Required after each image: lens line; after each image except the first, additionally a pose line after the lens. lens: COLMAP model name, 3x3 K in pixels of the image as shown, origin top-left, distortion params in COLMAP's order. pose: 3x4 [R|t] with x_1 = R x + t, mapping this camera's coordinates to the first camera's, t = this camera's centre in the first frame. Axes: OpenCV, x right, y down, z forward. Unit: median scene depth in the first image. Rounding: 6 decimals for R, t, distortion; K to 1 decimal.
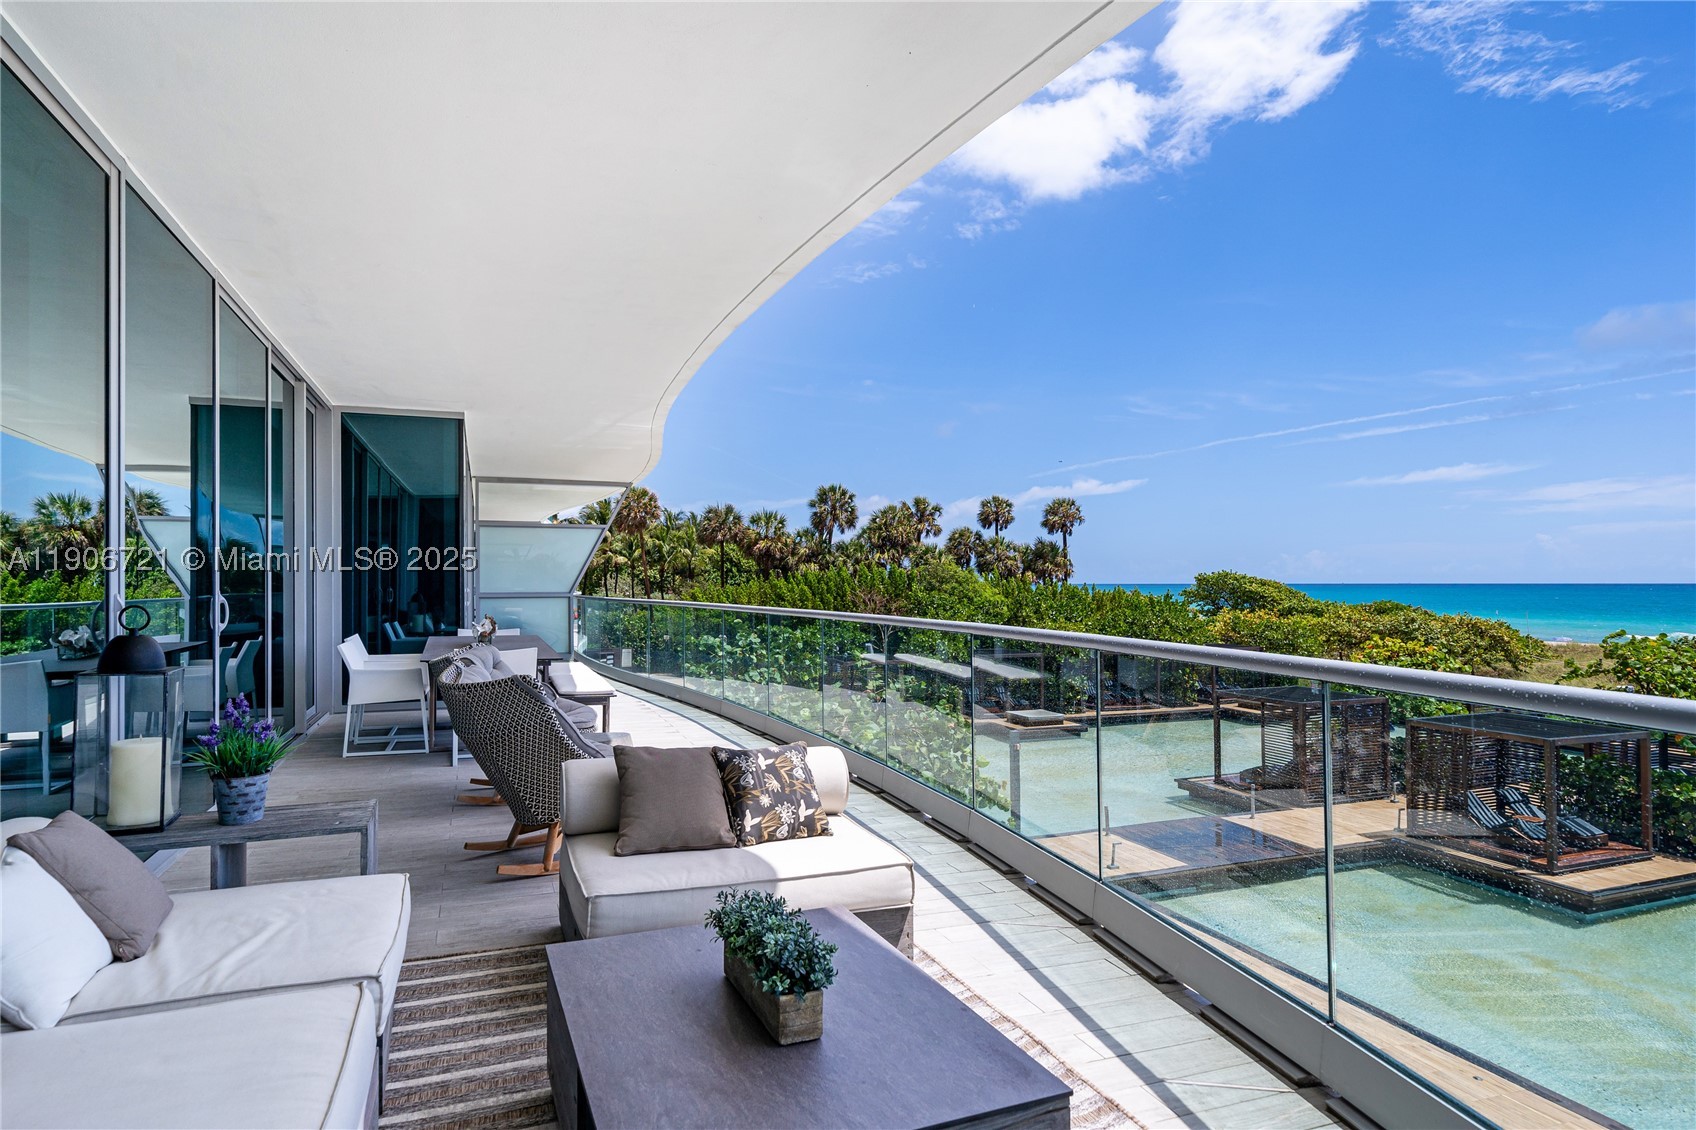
lens RADIAL K [[979.7, 0, 848.6], [0, 979.7, 561.2], [0, 0, 1]] dist [0.026614, -0.002652]
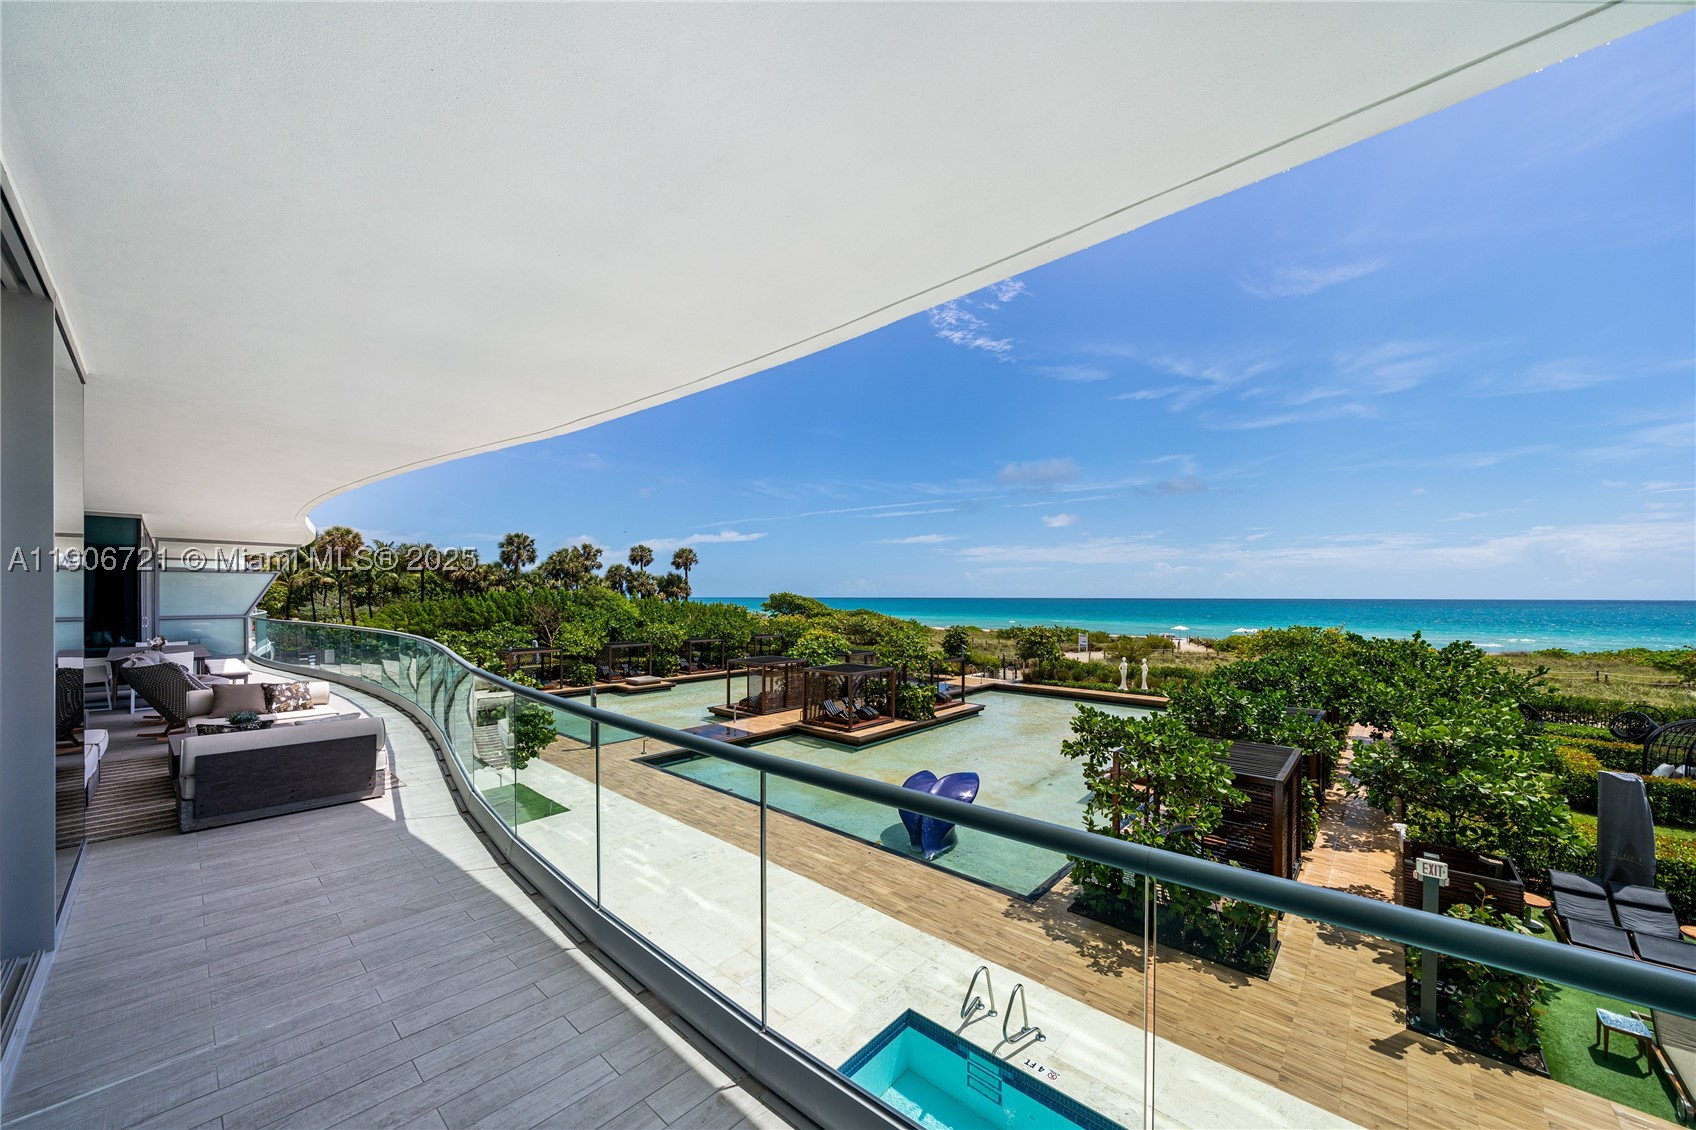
lens RADIAL K [[631.0, 0, 924.3], [0, 631.0, 588.8], [0, 0, 1]] dist [0.002287, 0.000058]
pose [[0.871408, 0.009271, 0.490471, 0.050099], [-0.015023, 0.999857, 0.007793, -0.010386], [-0.490328, -0.014160, 0.871423, -0.122936]]
